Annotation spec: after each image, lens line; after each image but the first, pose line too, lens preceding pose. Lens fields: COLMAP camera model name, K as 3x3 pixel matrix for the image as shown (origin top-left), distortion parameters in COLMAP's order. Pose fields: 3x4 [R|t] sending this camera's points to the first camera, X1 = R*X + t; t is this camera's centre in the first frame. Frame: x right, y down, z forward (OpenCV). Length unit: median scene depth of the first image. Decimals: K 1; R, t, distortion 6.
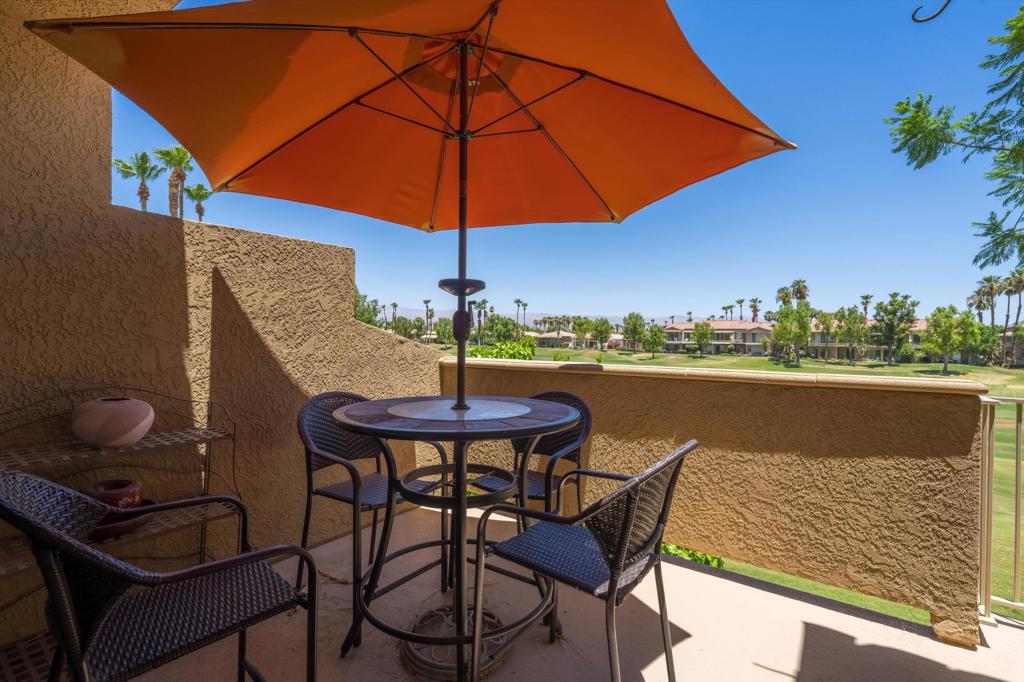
lens RADIAL K [[488.3, 0, 502.5], [0, 488.3, 340.8], [0, 0, 1]] dist [0.002022, -0.000883]
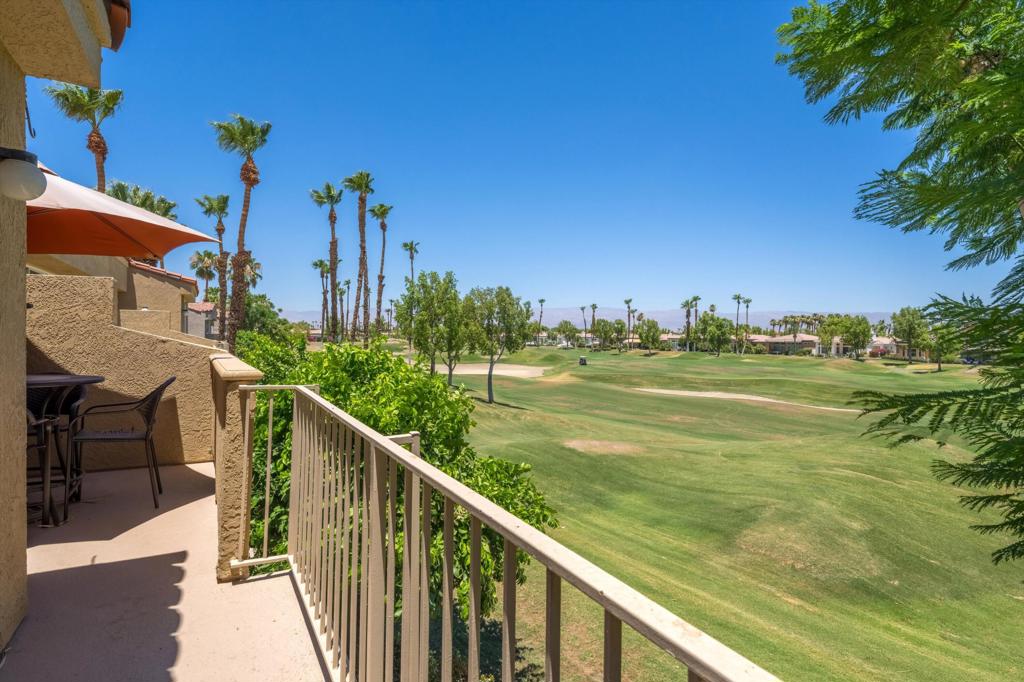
lens RADIAL K [[558.8, 0, 510.5], [0, 558.8, 339.6], [0, 0, 1]] dist [0.004342, 0.000455]
pose [[0.894428, -0.002784, -0.447203, 0.108197], [-0.002572, 0.999932, -0.011368, 0.001058], [0.447205, 0.011319, 0.894360, 0.001585]]
